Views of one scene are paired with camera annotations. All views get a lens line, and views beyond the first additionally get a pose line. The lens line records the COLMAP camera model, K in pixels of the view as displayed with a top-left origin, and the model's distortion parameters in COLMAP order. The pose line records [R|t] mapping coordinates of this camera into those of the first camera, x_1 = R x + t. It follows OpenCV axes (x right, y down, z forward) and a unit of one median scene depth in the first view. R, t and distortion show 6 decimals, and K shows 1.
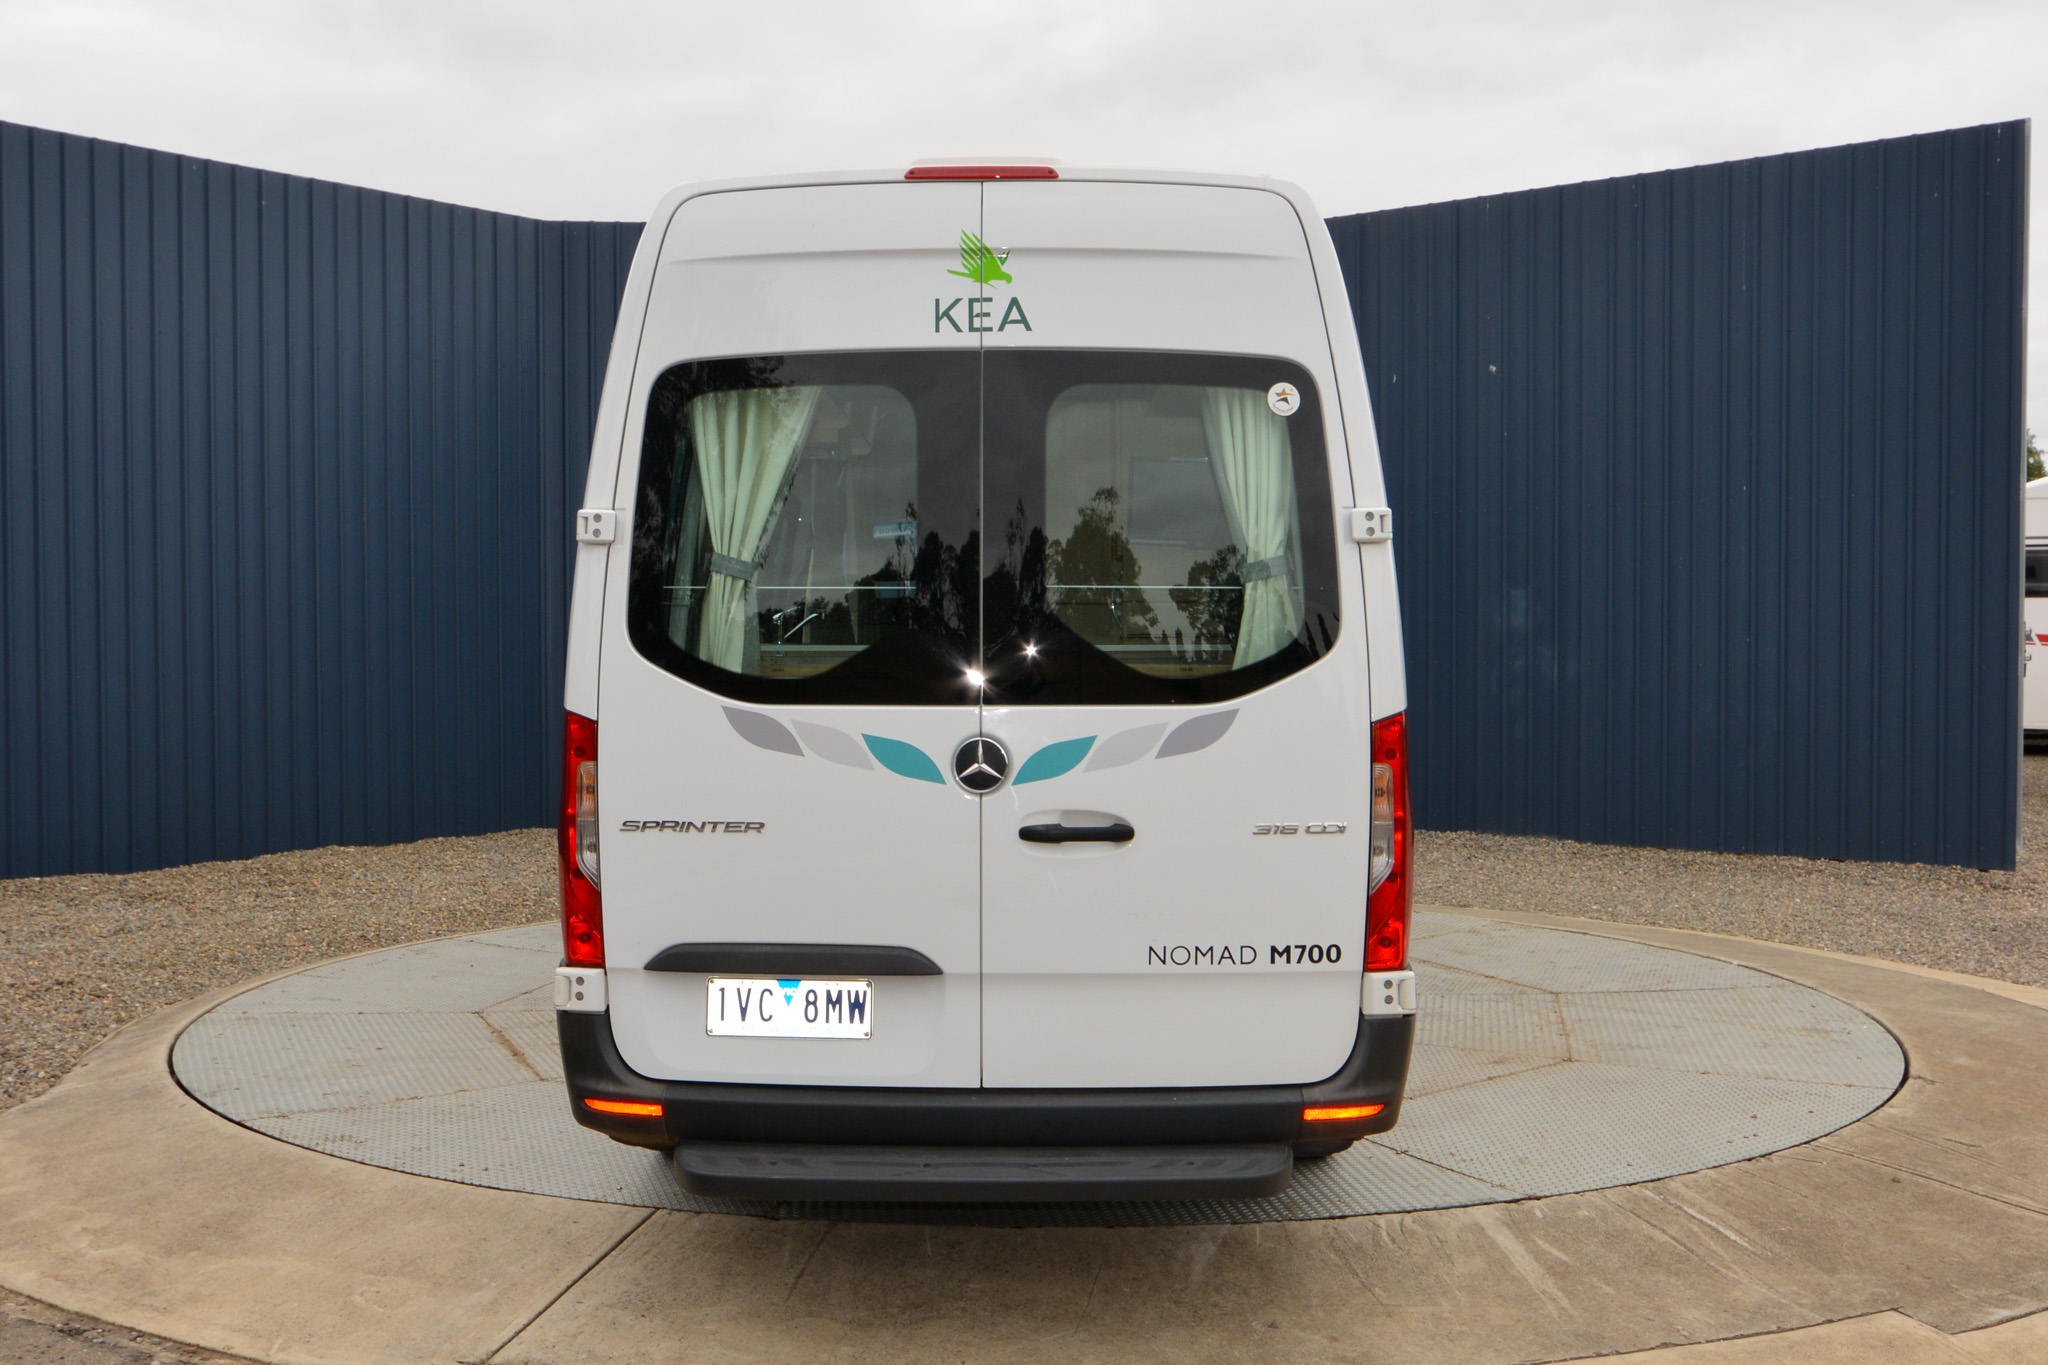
lens RADIAL K [[1898.4, 0, 1024.0], [0, 1898.4, 682.5], [0, 0, 1]] dist [-0.001101, -0.000400]
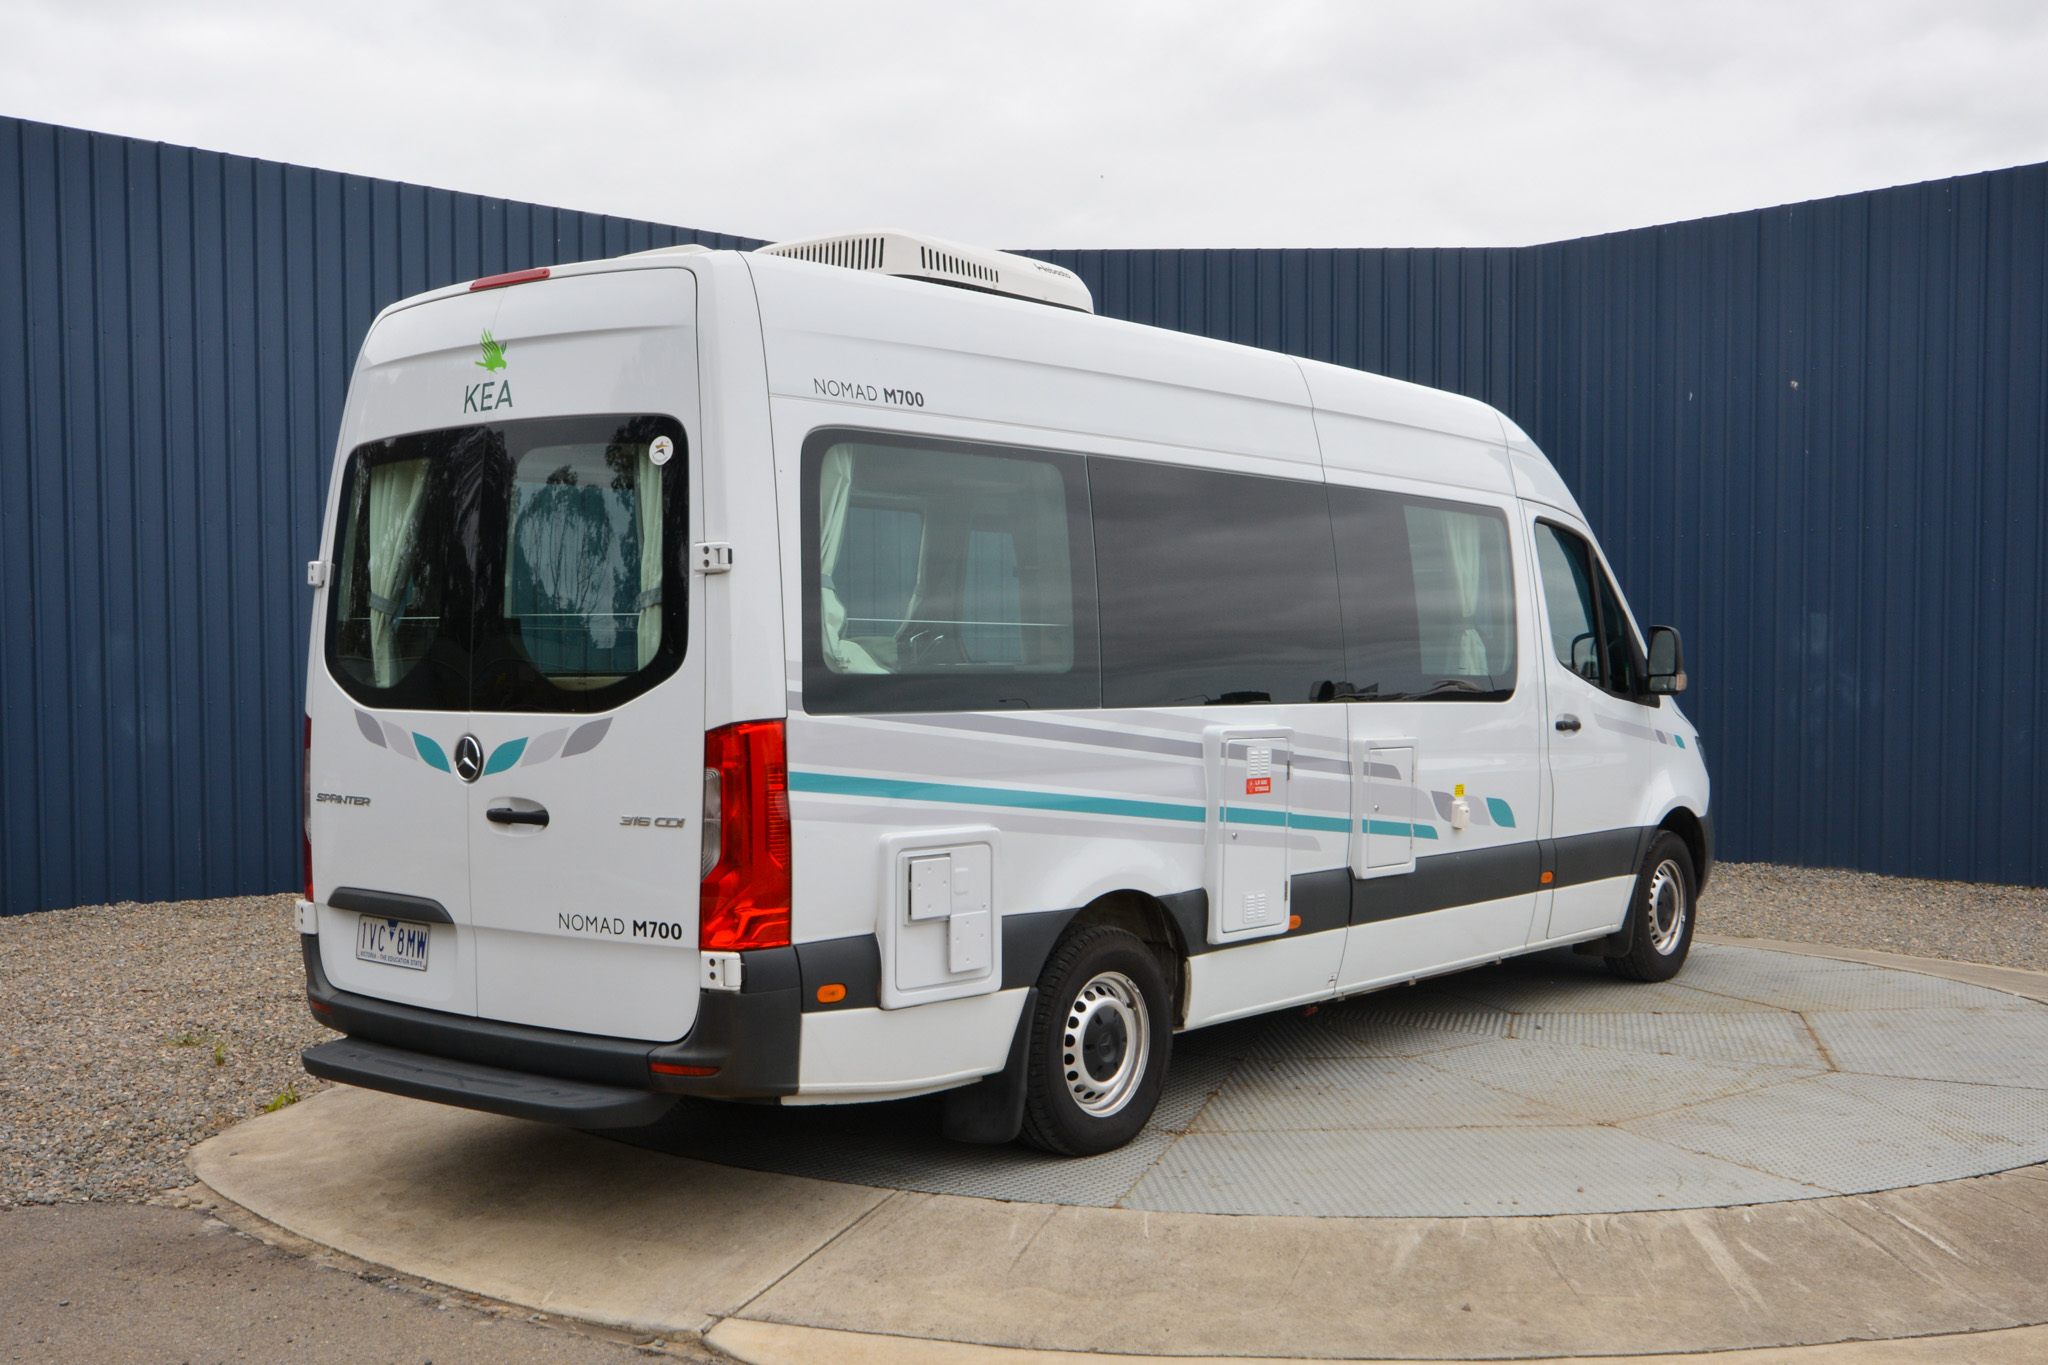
lens RADIAL K [[1898.3, 0, 945.1], [0, 1898.3, 734.2], [0, 0, 1]] dist [0.016856, 0.001590]
pose [[0.827582, 0.021982, -0.560914, 0.932274], [-0.011963, 0.999697, 0.021528, -0.003466], [0.561217, -0.011106, 0.827594, 0.138119]]
